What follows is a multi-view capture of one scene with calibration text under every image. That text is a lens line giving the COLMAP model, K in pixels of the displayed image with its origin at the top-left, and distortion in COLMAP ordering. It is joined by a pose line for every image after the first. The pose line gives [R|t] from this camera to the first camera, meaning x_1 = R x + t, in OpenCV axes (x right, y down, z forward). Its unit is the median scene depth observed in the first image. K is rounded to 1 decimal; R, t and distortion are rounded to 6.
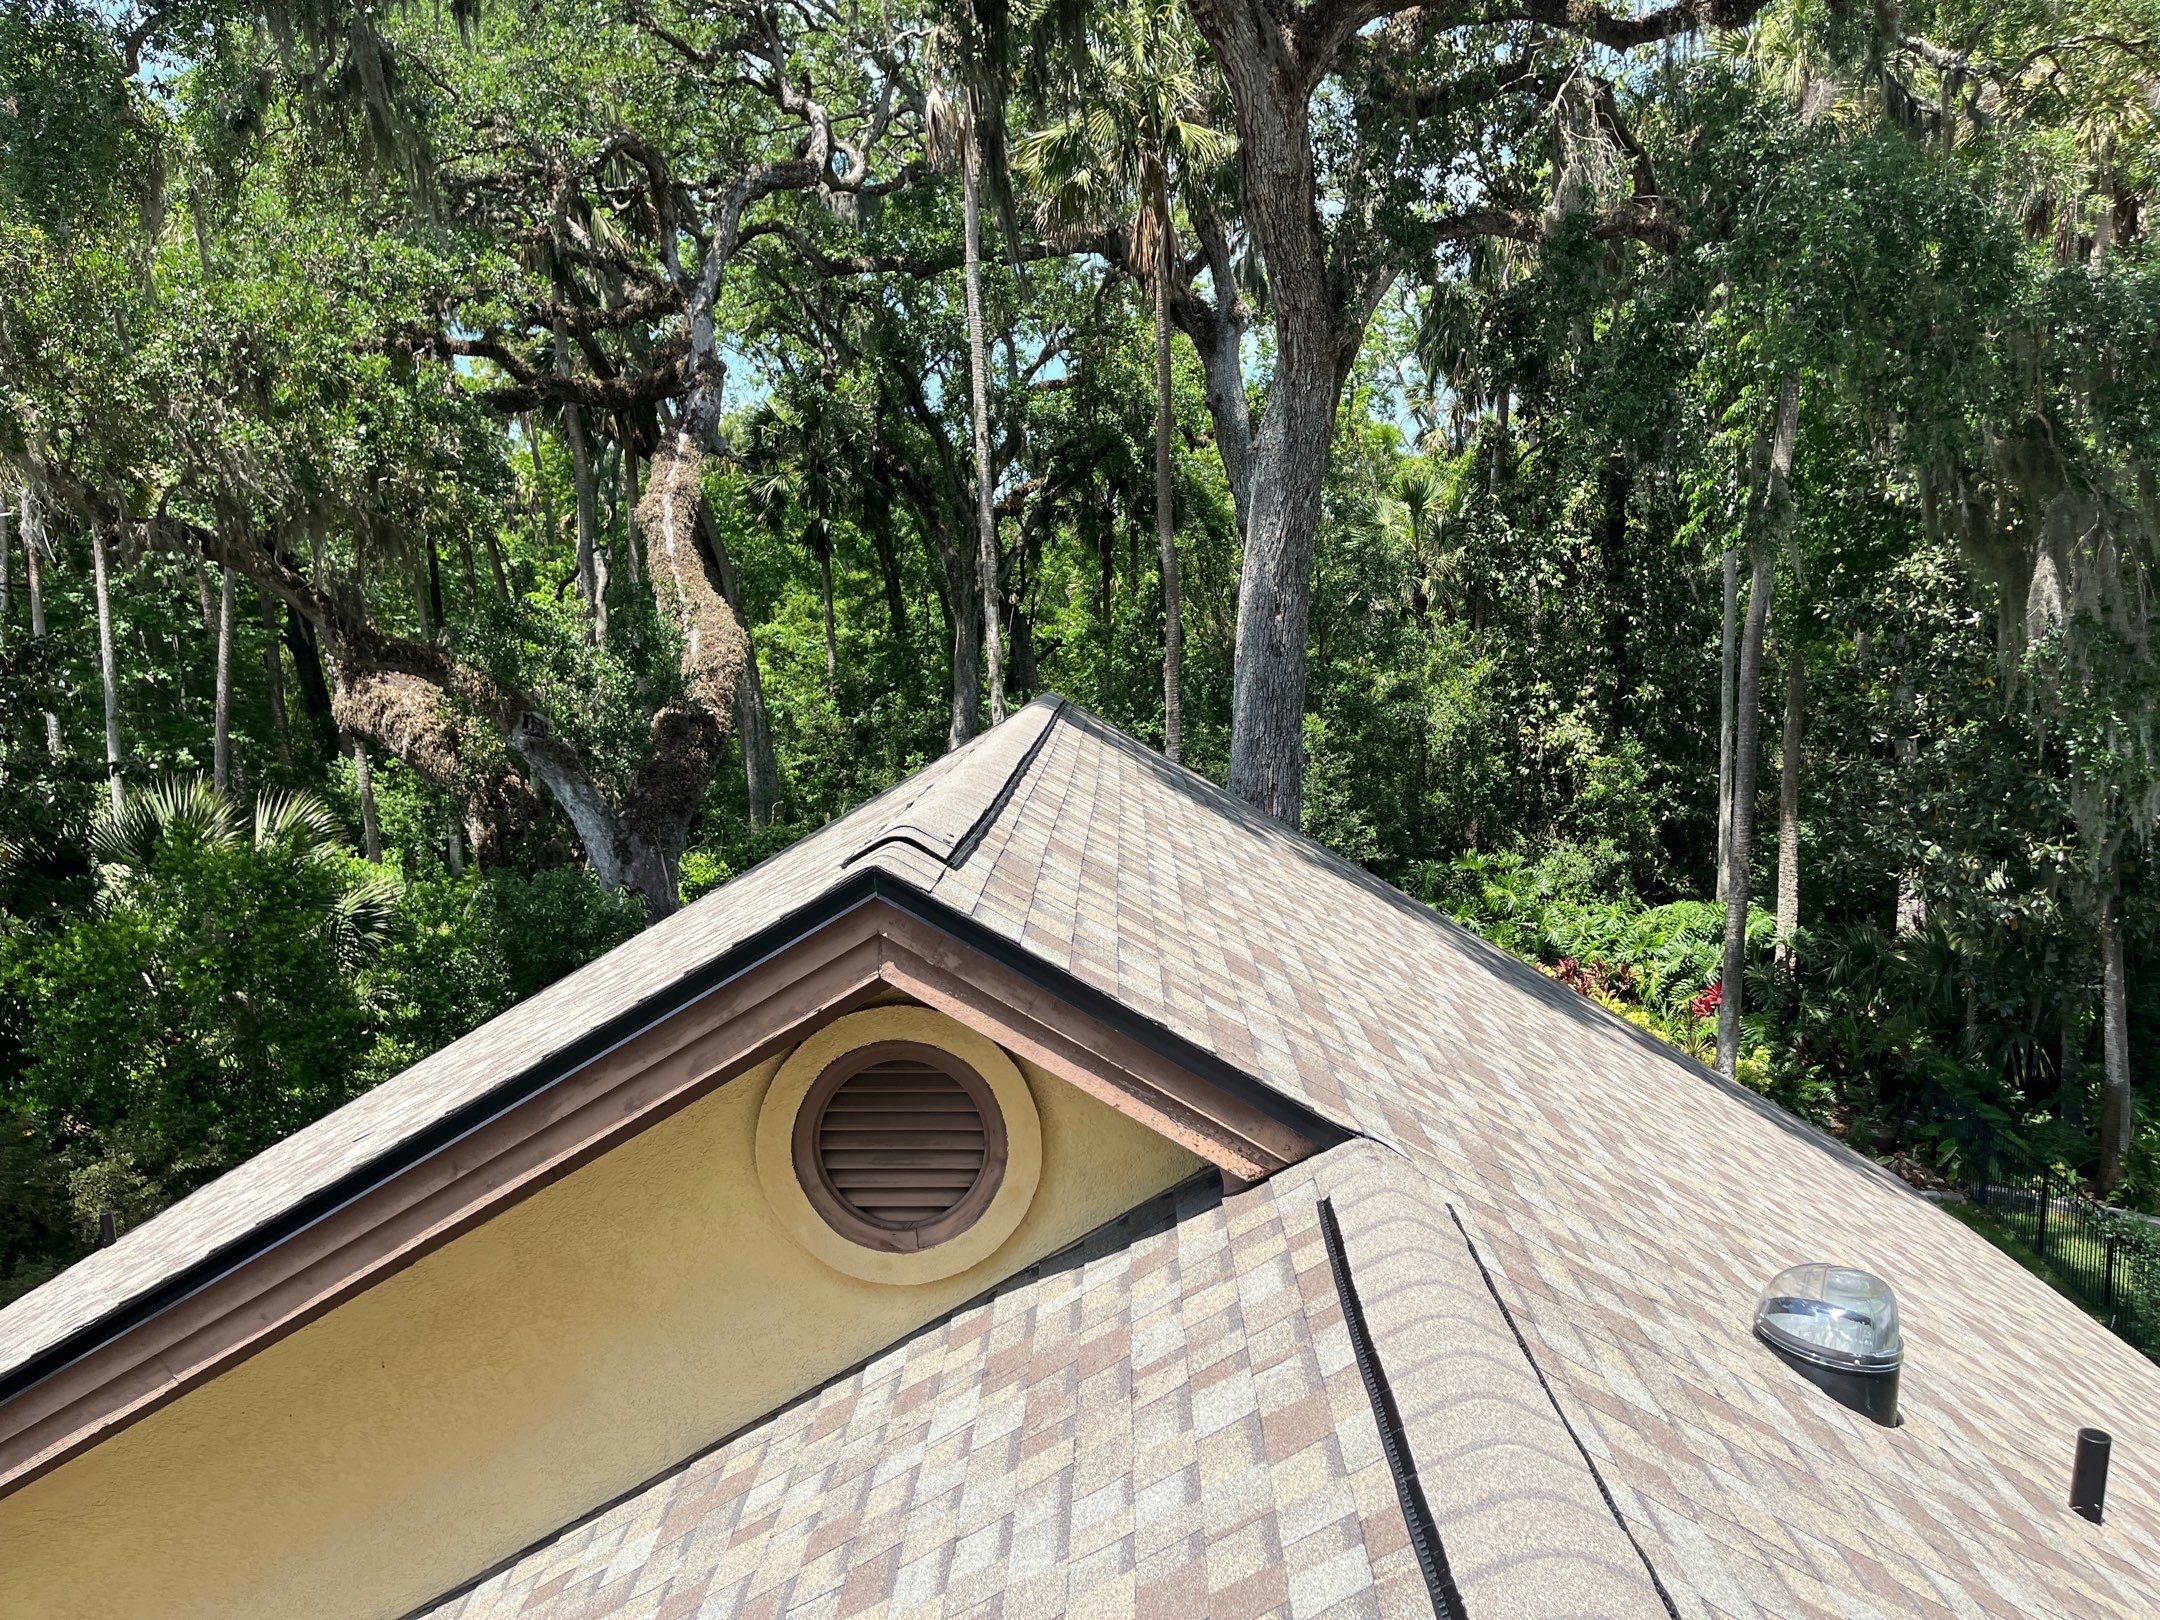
lens RADIAL K [[1594.1, 0, 1075.3], [0, 1594.1, 826.5], [0, 0, 1]] dist [0.004399, 0.003087]
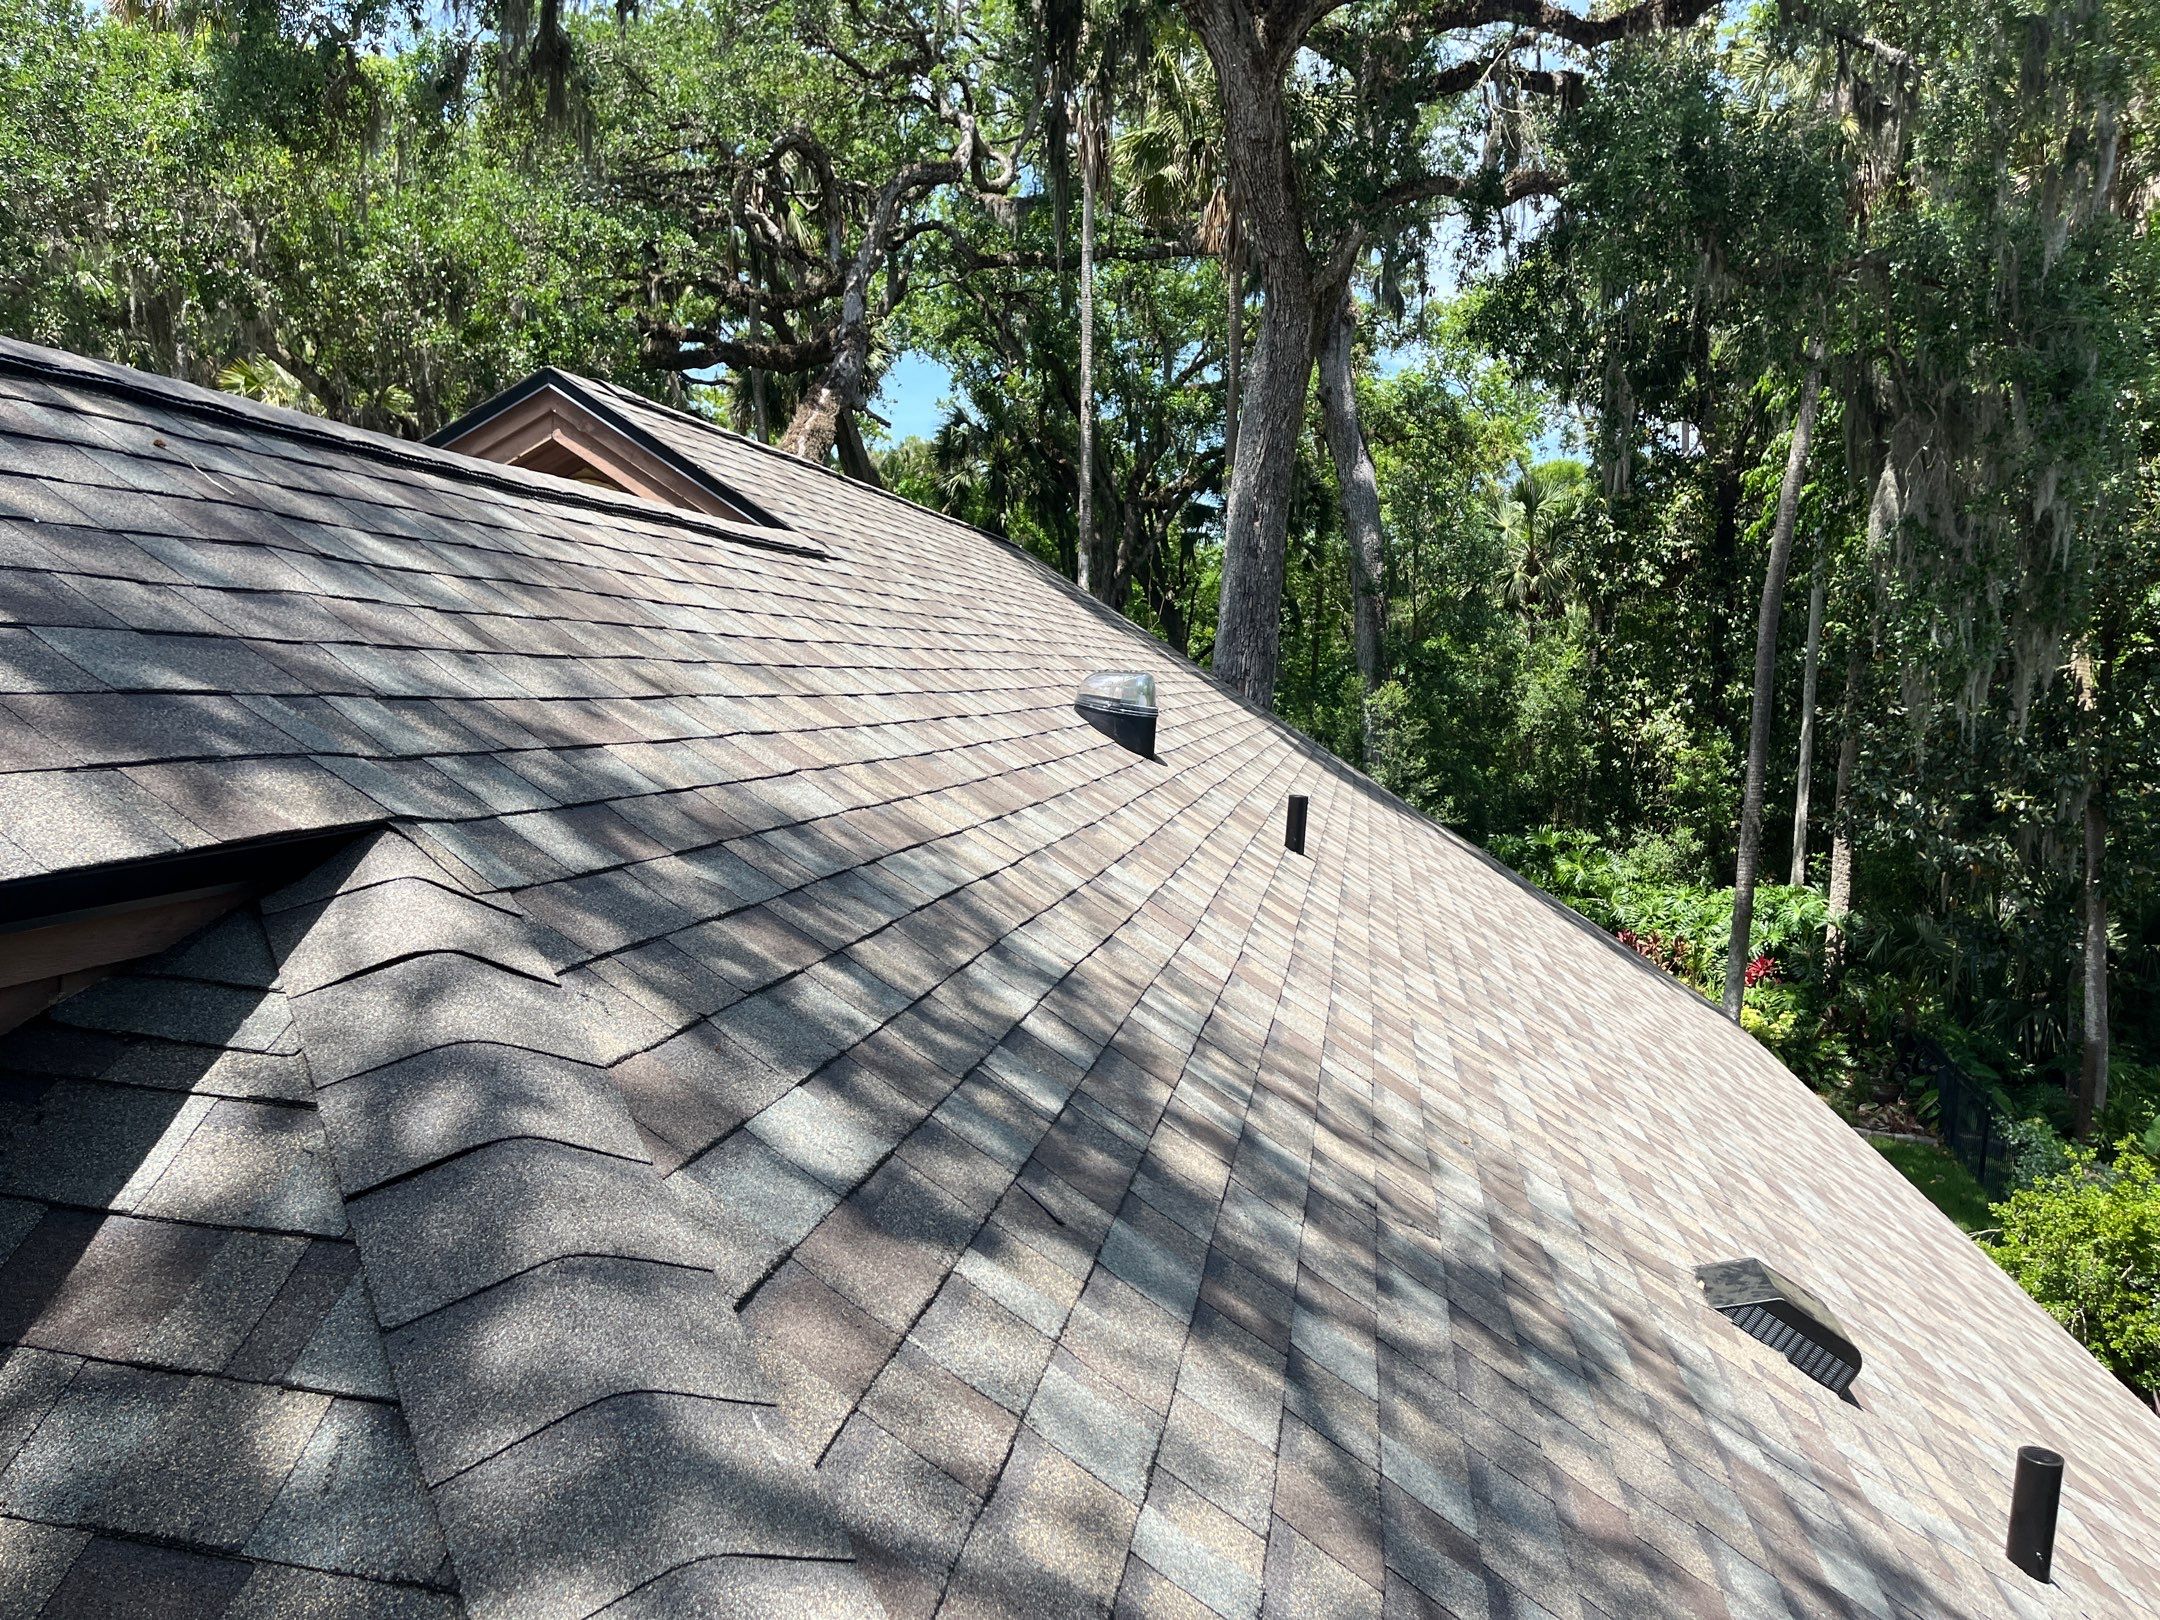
lens RADIAL K [[1594.1, 0, 1083.7], [0, 1594.1, 793.5], [0, 0, 1]] dist [0.004399, 0.003087]
pose [[0.987830, 0.069108, -0.139340, 0.106802], [-0.076468, 0.995908, -0.048171, 0.077518], [0.135441, 0.058239, 0.989072, -0.090642]]
